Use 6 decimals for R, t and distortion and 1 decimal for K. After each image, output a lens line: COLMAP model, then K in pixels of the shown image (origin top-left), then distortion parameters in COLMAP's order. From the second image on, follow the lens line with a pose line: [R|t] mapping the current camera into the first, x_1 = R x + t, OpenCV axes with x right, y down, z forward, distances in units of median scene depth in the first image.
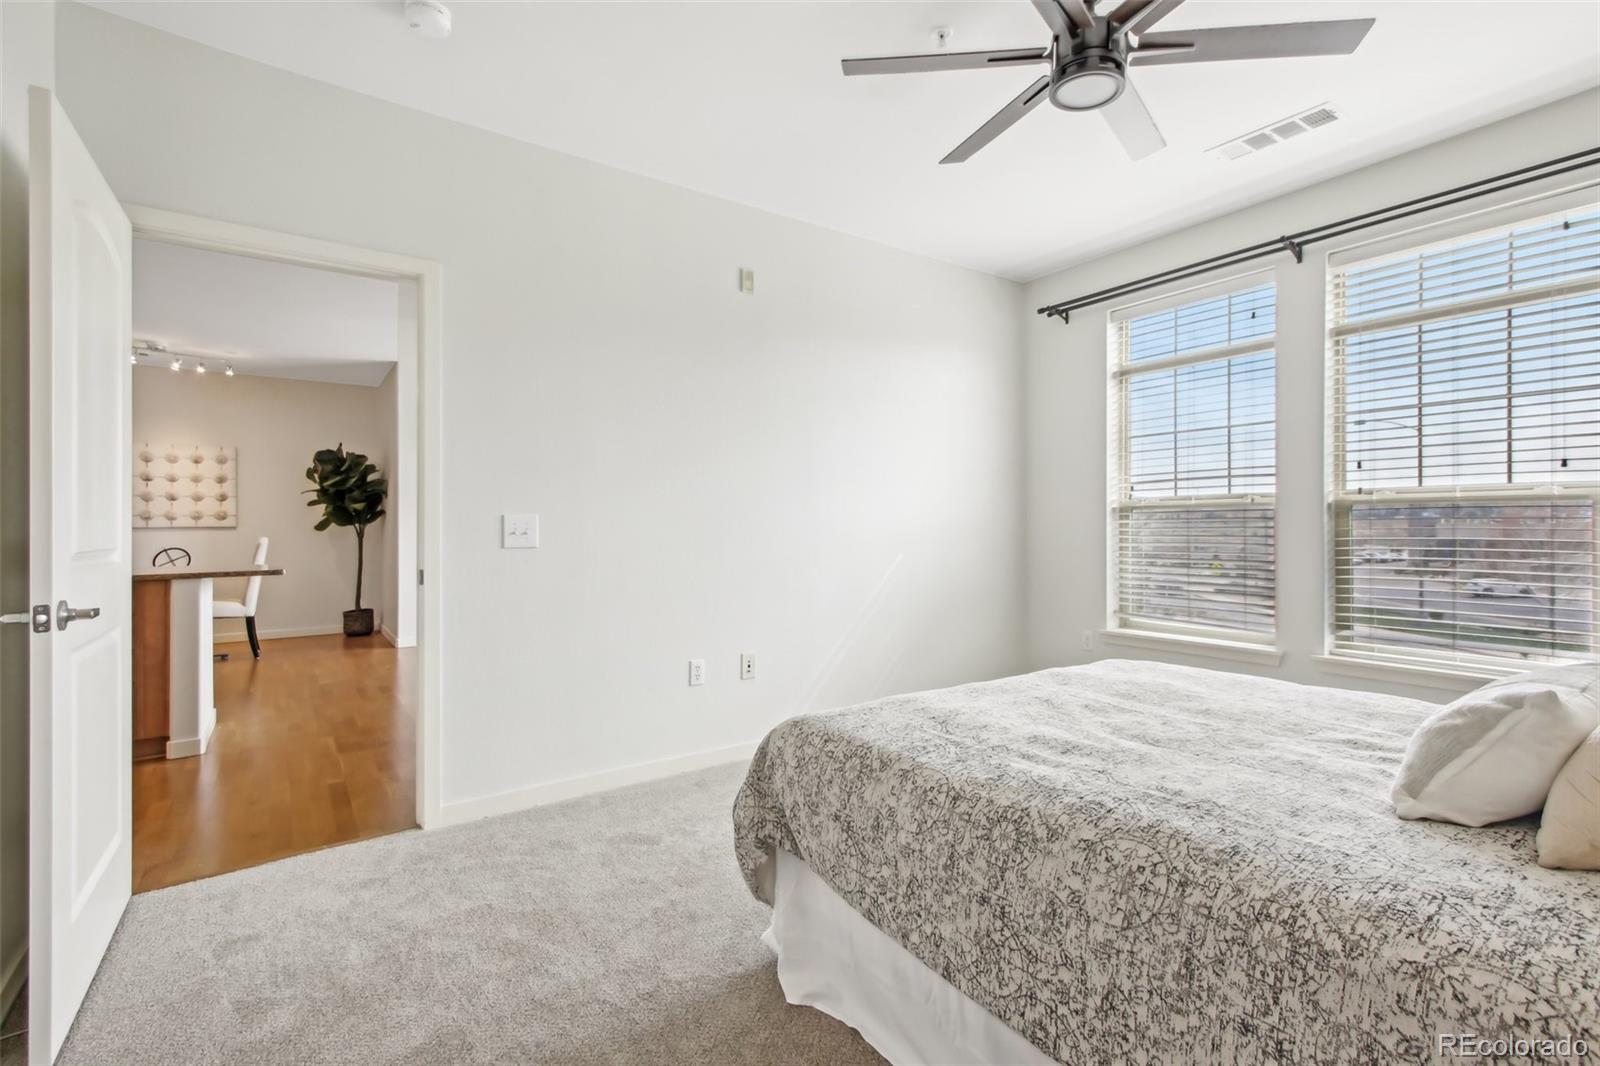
lens RADIAL K [[762.7, 0, 794.0], [0, 762.7, 530.3], [0, 0, 1]] dist [0.004798, 0.000367]
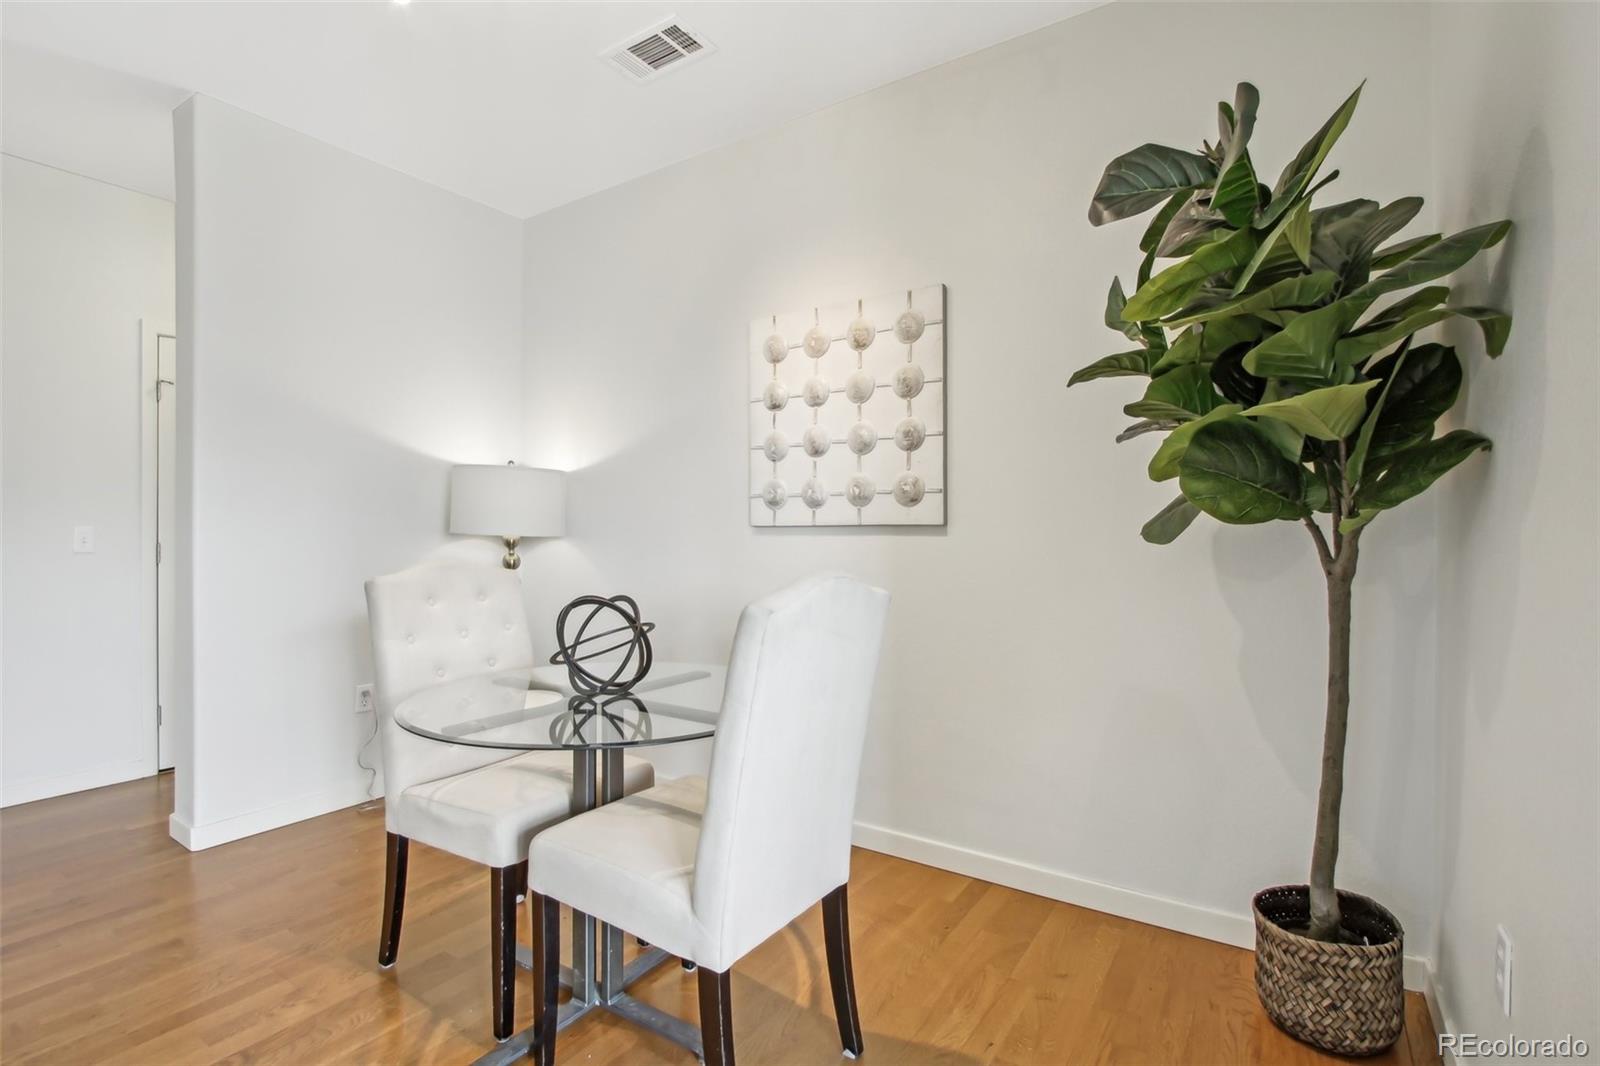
lens RADIAL K [[762.7, 0, 789.3], [0, 762.7, 532.5], [0, 0, 1]] dist [0.004798, 0.000367]
pose [[0.370460, 0.013150, -0.928755, -0.453084], [-0.008328, 0.999907, 0.010836, -0.004527], [0.928811, 0.003721, 0.370535, 0.827628]]
